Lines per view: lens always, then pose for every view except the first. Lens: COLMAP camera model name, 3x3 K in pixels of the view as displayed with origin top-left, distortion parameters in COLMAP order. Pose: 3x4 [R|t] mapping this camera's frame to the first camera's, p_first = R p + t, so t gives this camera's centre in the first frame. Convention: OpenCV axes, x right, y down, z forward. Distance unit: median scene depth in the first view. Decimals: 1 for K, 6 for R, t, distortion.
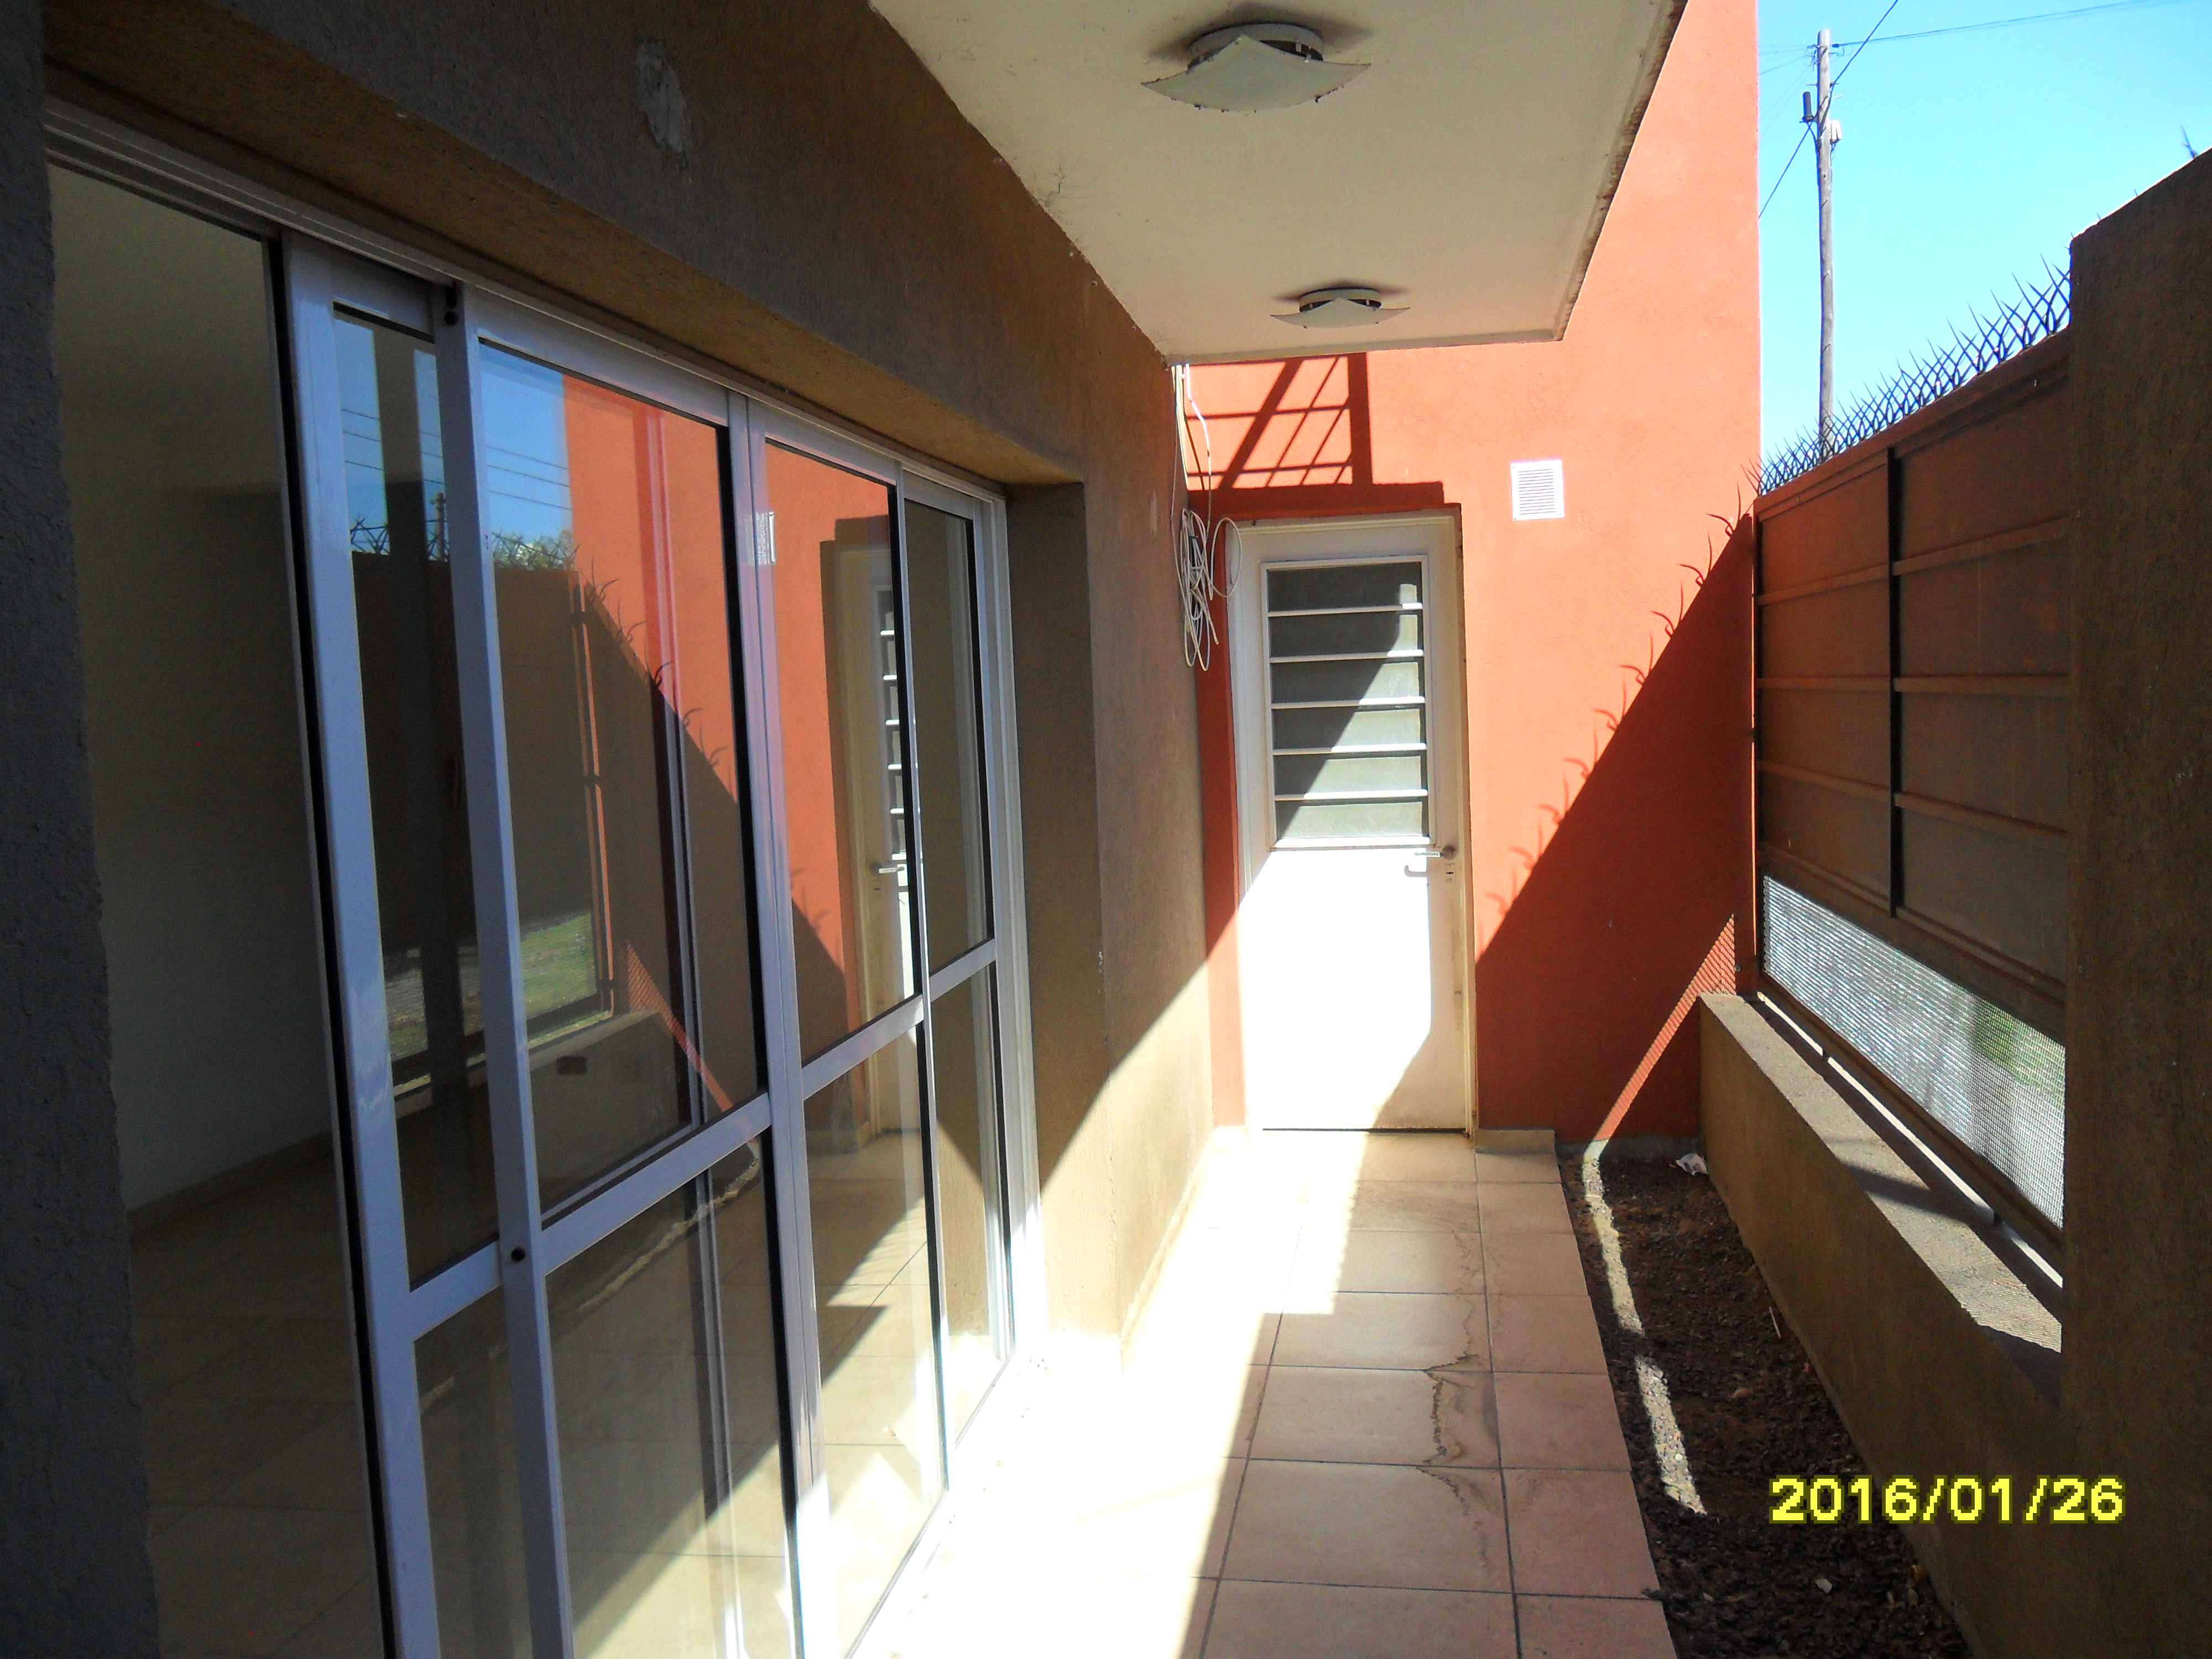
lens RADIAL K [[1799.6, 0, 1107.0], [0, 1799.6, 836.1], [0, 0, 1]] dist [-0.016784, 0.020945]
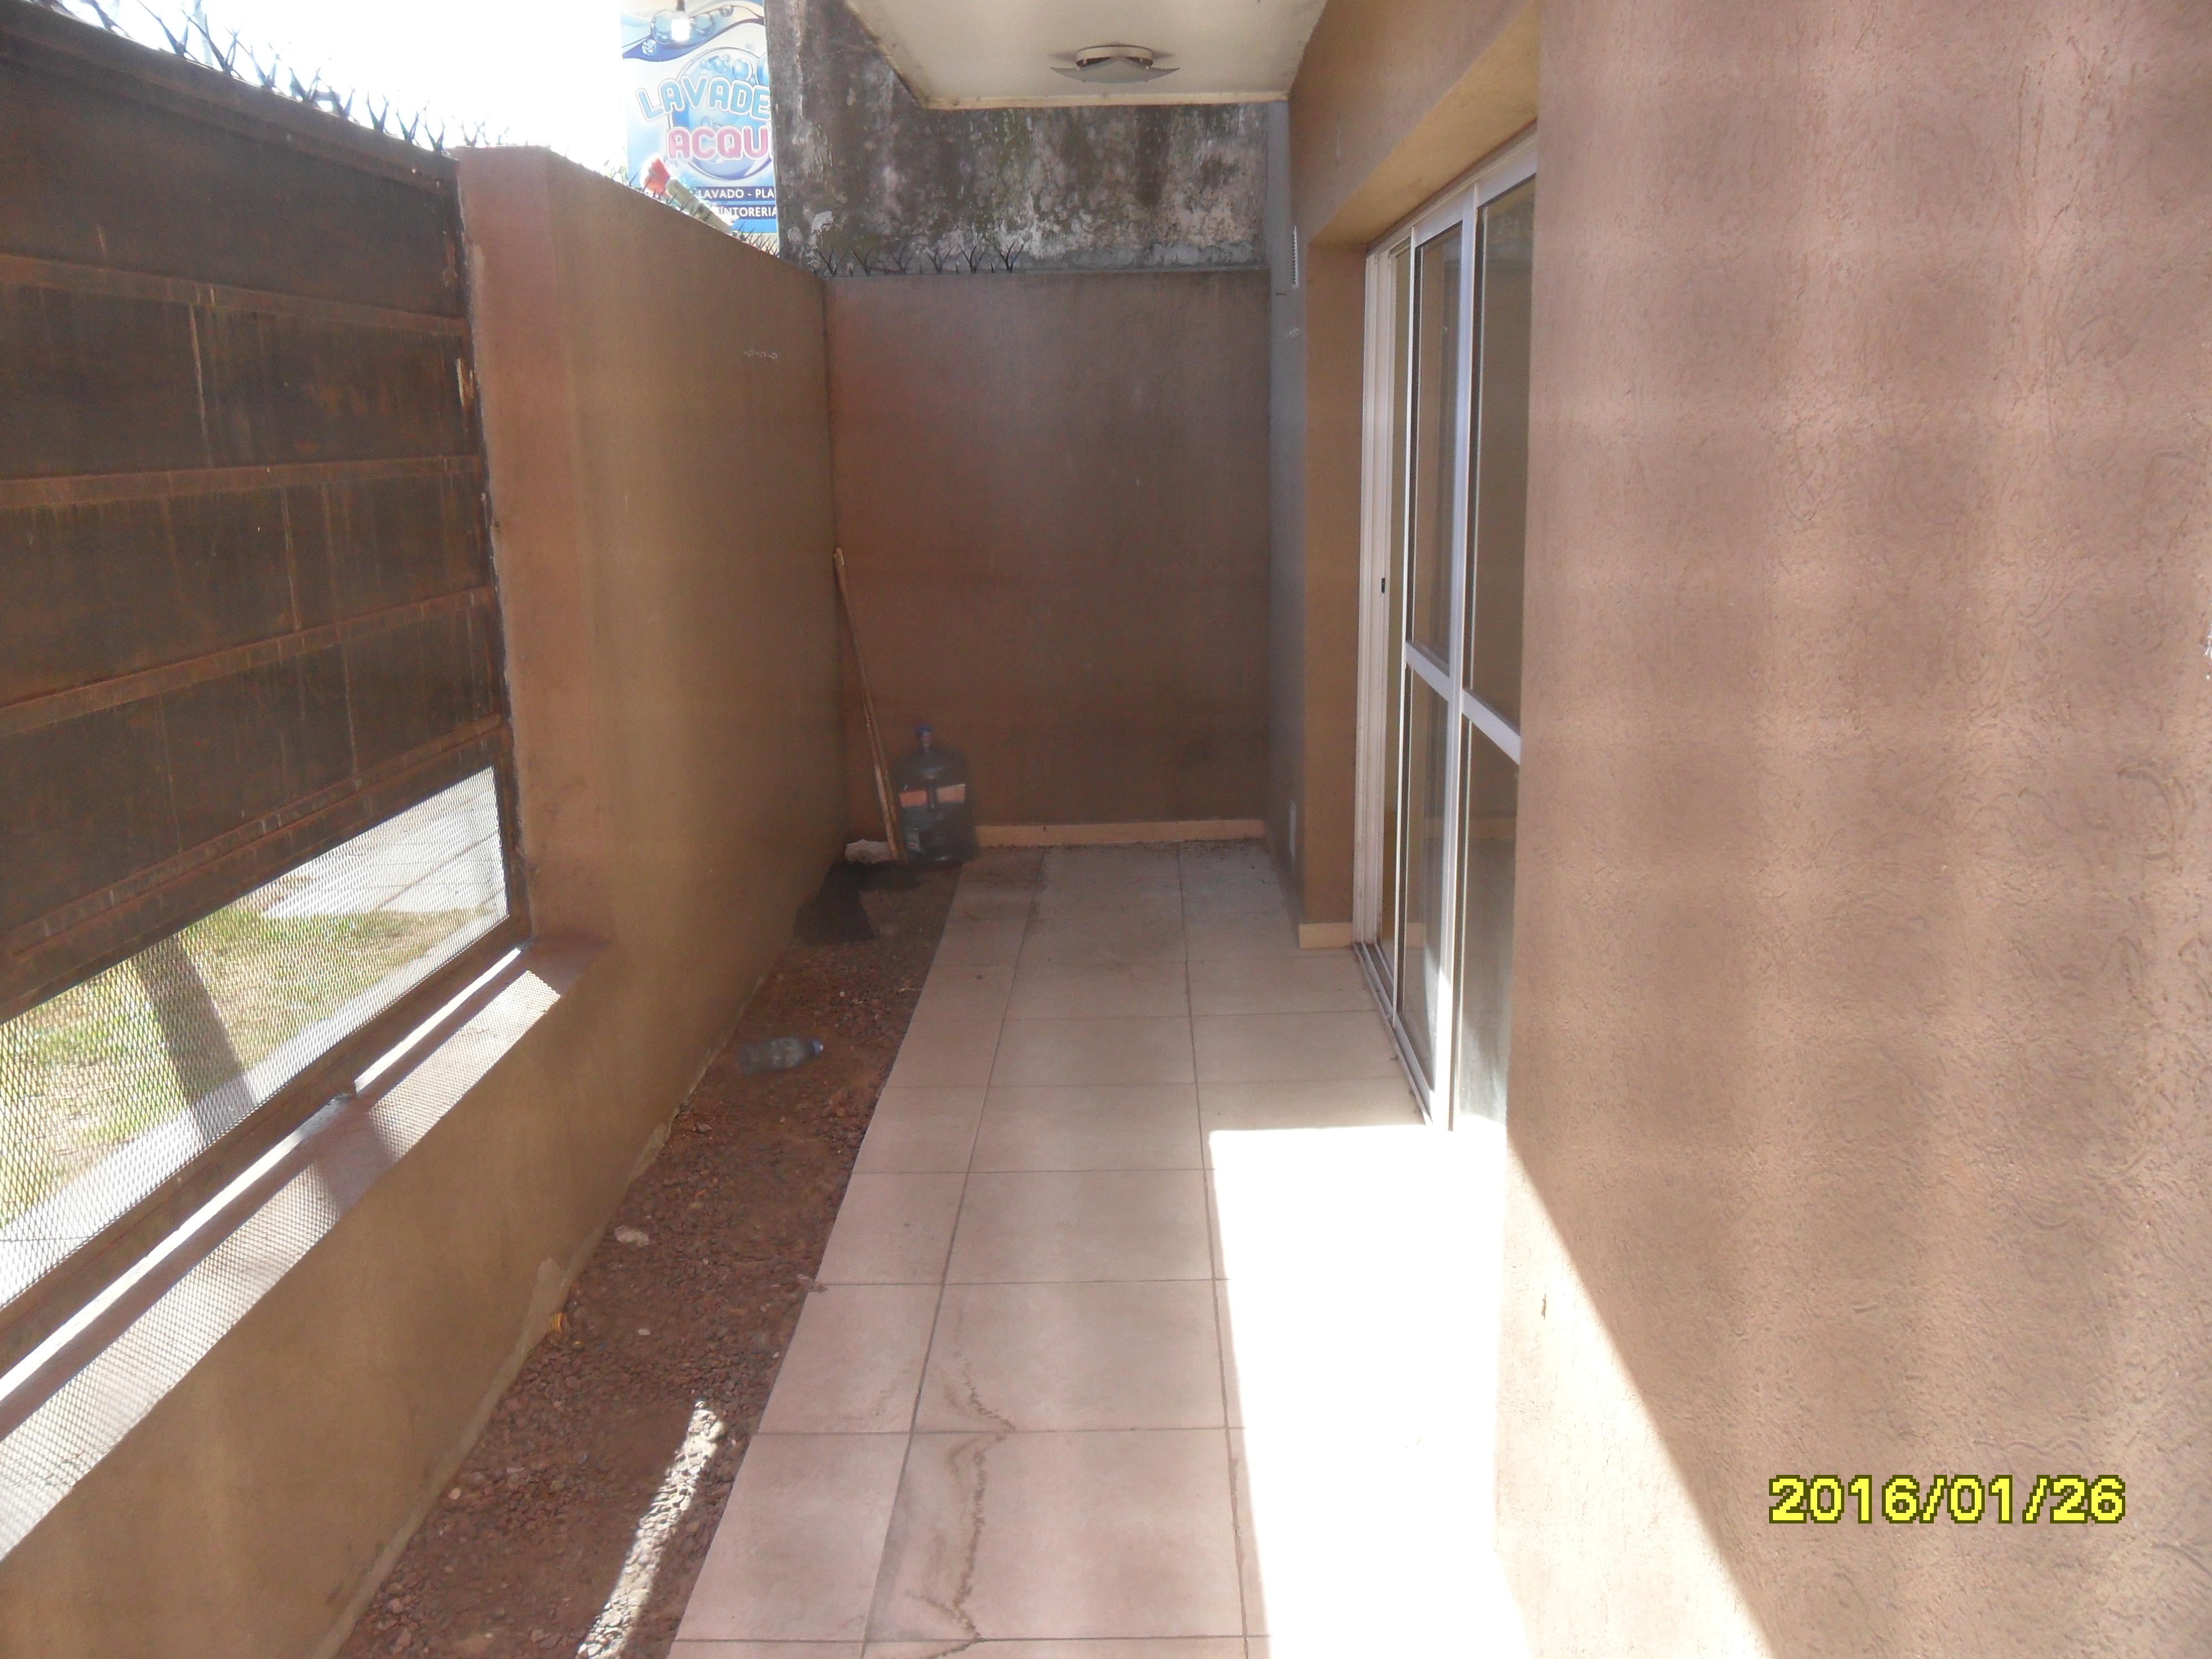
lens RADIAL K [[1799.6, 0, 1102.9], [0, 1799.6, 829.0], [0, 0, 1]] dist [-0.016784, 0.020945]
pose [[-0.985898, 0.094314, -0.138235, 0.218038], [0.049237, 0.952973, 0.299030, -0.140526], [0.159937, 0.288007, -0.944178, 1.677597]]
